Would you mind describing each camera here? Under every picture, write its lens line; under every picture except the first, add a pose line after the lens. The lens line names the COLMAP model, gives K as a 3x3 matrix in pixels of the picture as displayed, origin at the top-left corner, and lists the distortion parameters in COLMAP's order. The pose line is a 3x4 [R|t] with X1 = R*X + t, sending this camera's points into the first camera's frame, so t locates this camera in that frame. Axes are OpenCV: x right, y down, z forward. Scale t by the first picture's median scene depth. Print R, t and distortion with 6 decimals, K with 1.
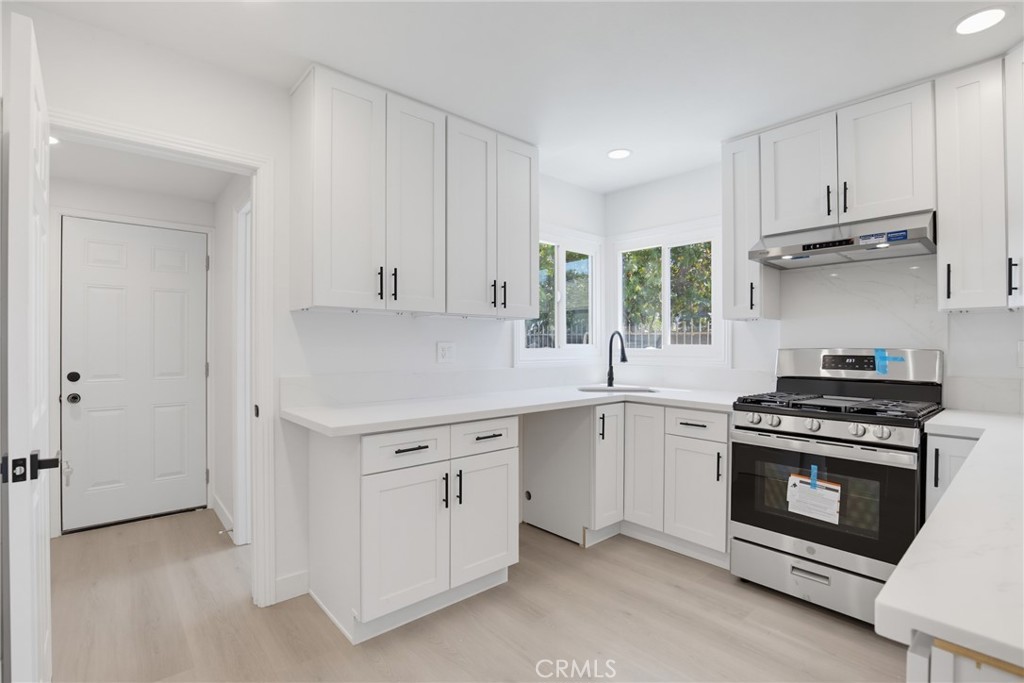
lens RADIAL K [[476.4, 0, 514.7], [0, 476.4, 343.1], [0, 0, 1]] dist [-0.029277, 0.000946]
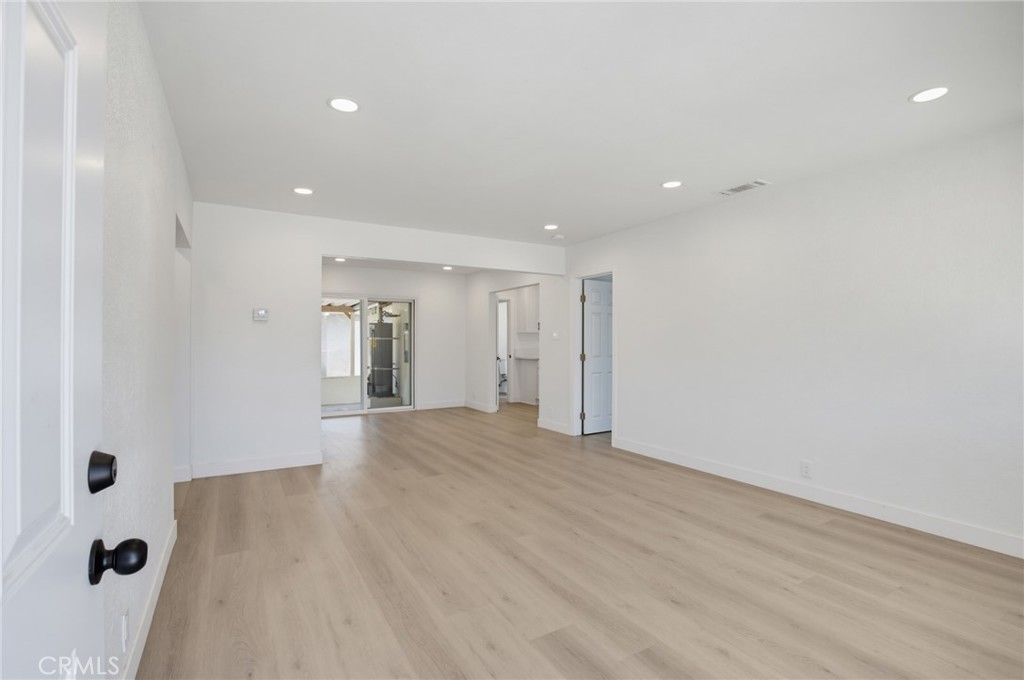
lens RADIAL K [[476.4, 0, 511.5], [0, 476.4, 340.7], [0, 0, 1]] dist [-0.029277, 0.000946]
pose [[0.982324, -0.002512, -0.187174, 0.252234], [0.002998, 0.999993, 0.002314, -0.007535], [0.187167, -0.002834, 0.982324, -2.977506]]
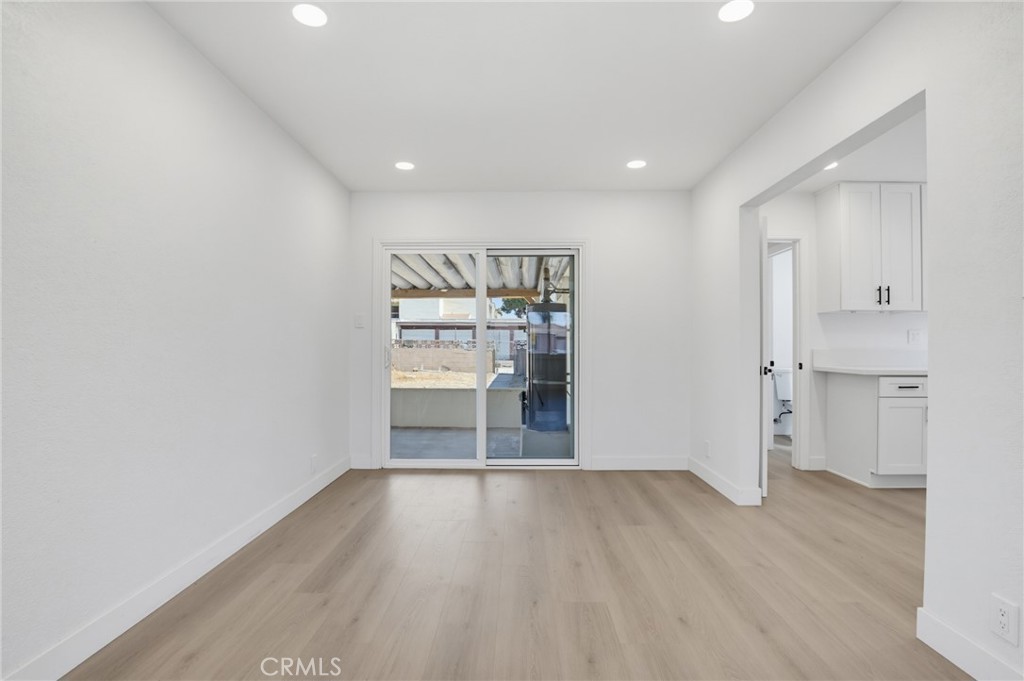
lens RADIAL K [[483.8, 0, 514.2], [0, 483.8, 344.2], [0, 0, 1]] dist [-0.027862, 0.001626]
pose [[0.745822, -0.000402, -0.666145, -0.108907], [-0.000804, 0.999999, -0.001503, 0.053504], [0.666144, 0.001656, 0.745821, -1.114115]]
